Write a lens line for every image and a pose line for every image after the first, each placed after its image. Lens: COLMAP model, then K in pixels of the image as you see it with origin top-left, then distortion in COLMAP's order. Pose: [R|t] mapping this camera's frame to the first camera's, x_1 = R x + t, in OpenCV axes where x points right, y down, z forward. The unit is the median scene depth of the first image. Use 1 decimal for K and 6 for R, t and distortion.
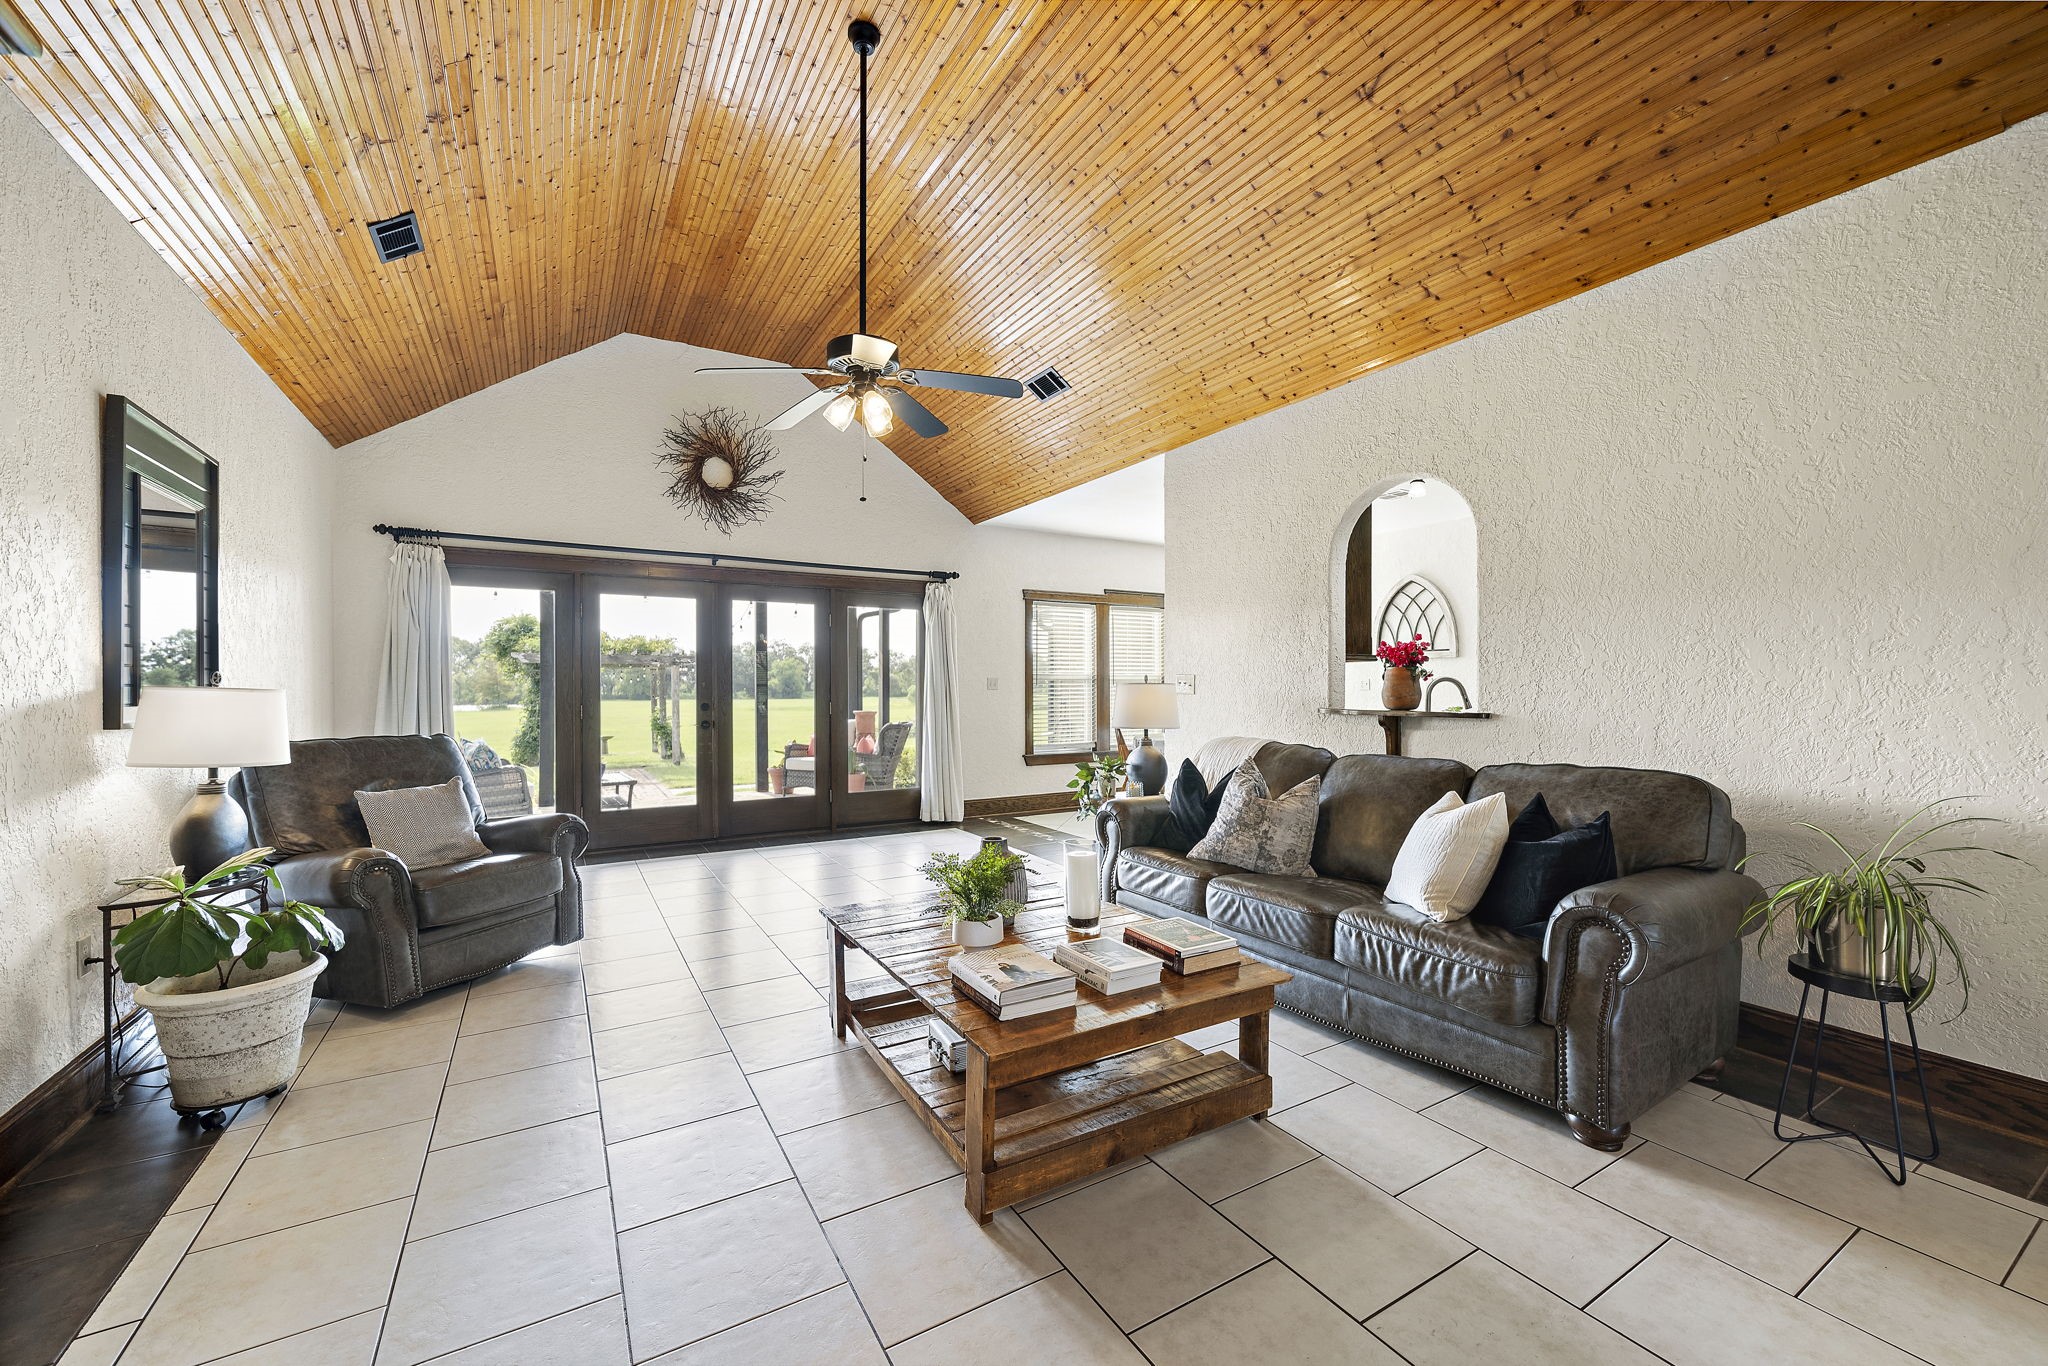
lens RADIAL K [[806.0, 0, 1024.0], [0, 806.0, 683.0], [0, 0, 1]] dist [0.000035, 0.000157]
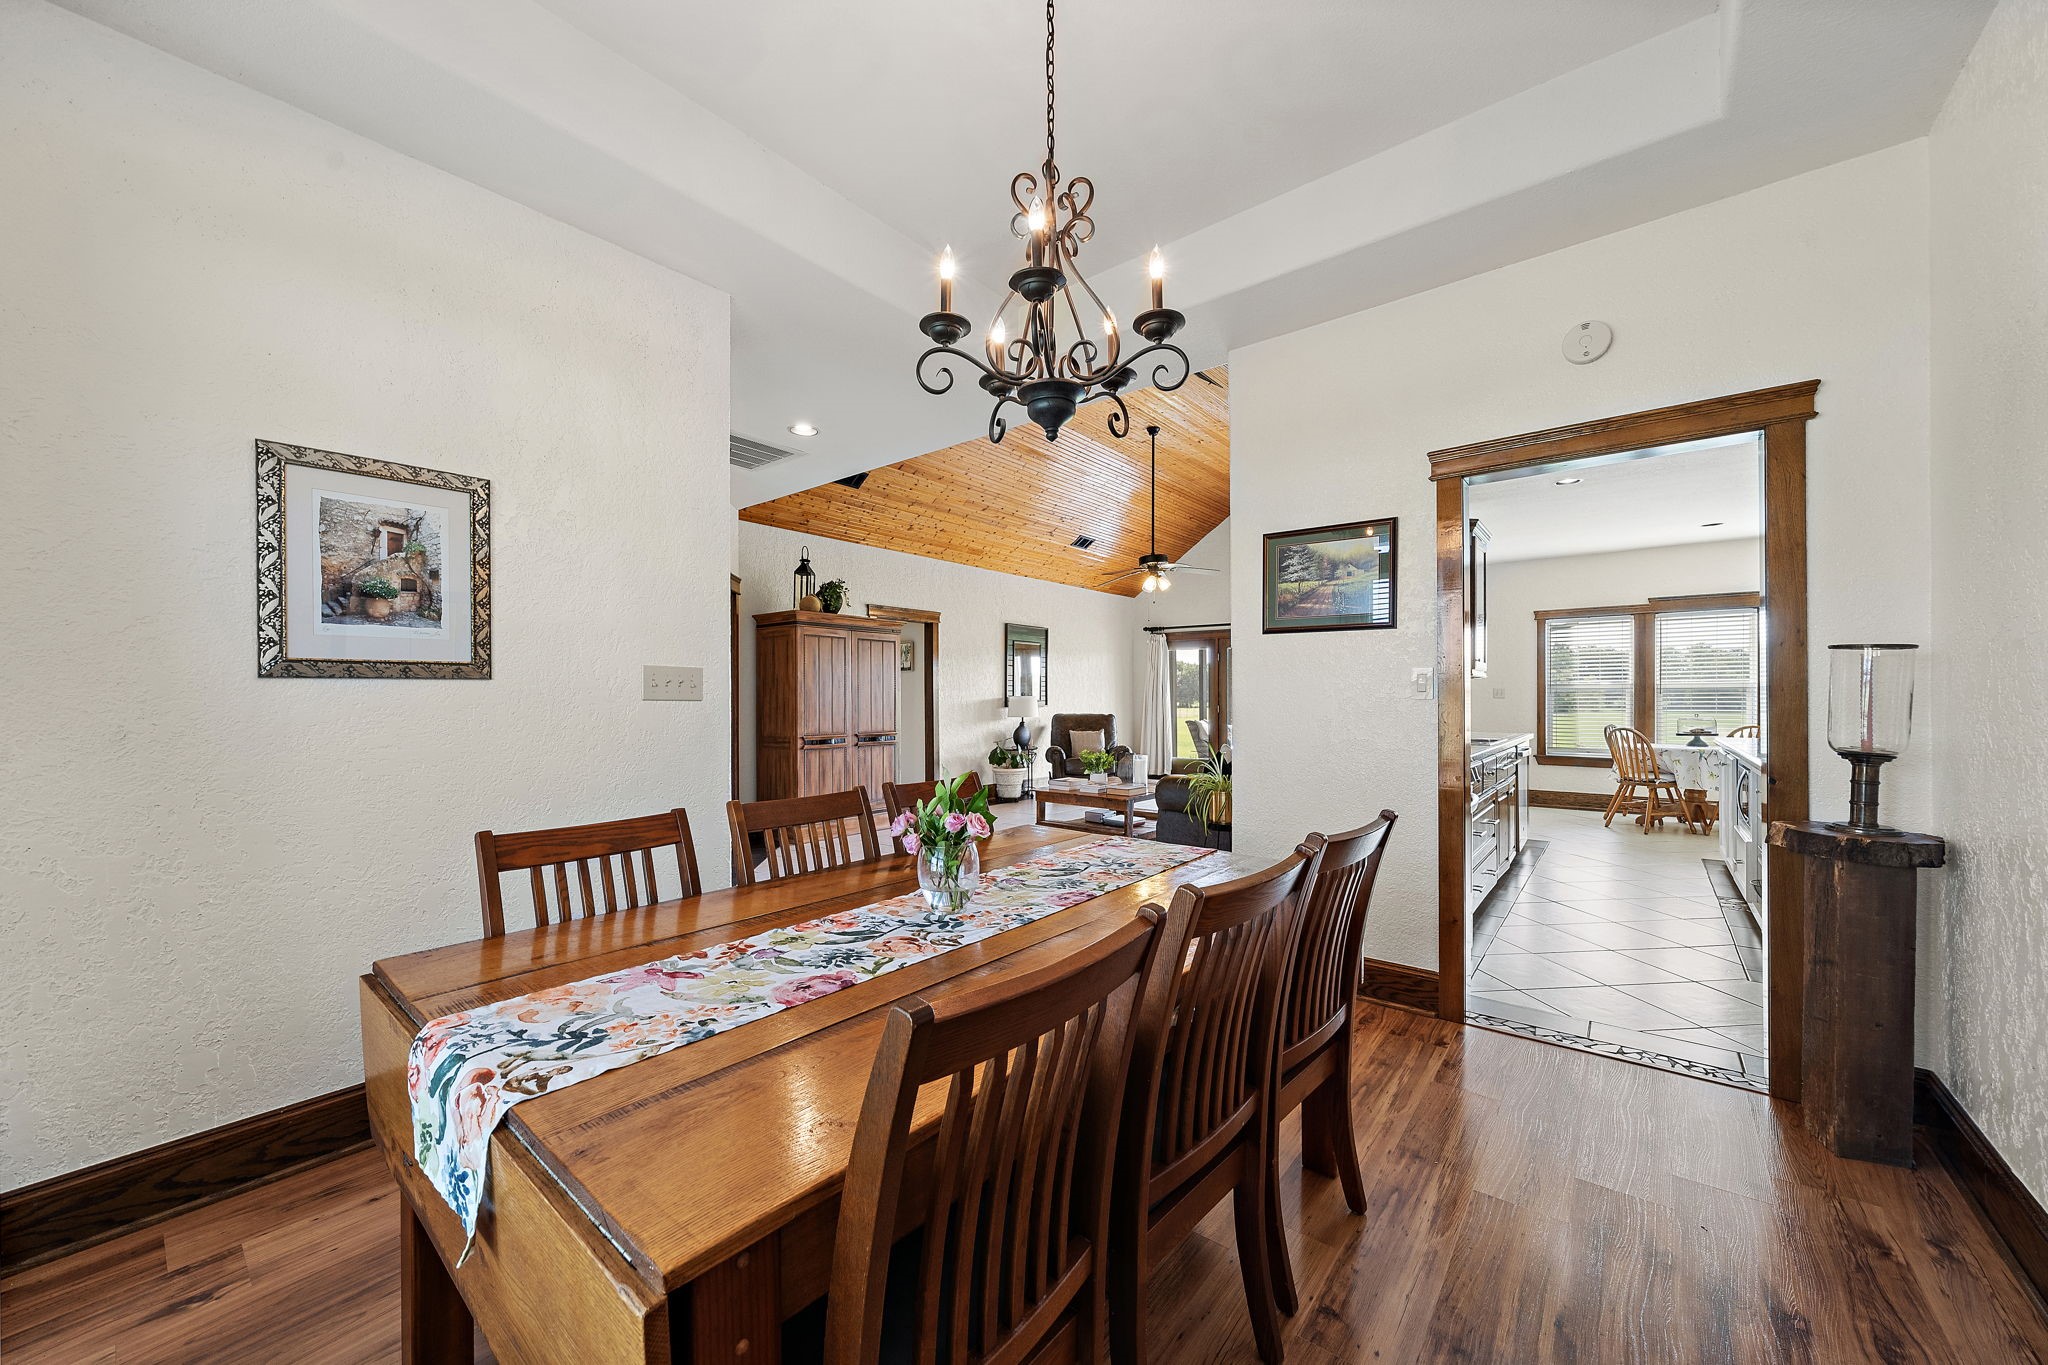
lens RADIAL K [[762.9, 0, 1024.0], [0, 762.9, 682.5], [0, 0, 1]] dist [-0.000199, -0.000047]
pose [[0.349208, -0.017278, -0.936886, 1.074290], [0.006256, 0.999851, -0.016107, -0.000990], [0.937024, -0.000236, 0.349264, -0.106791]]
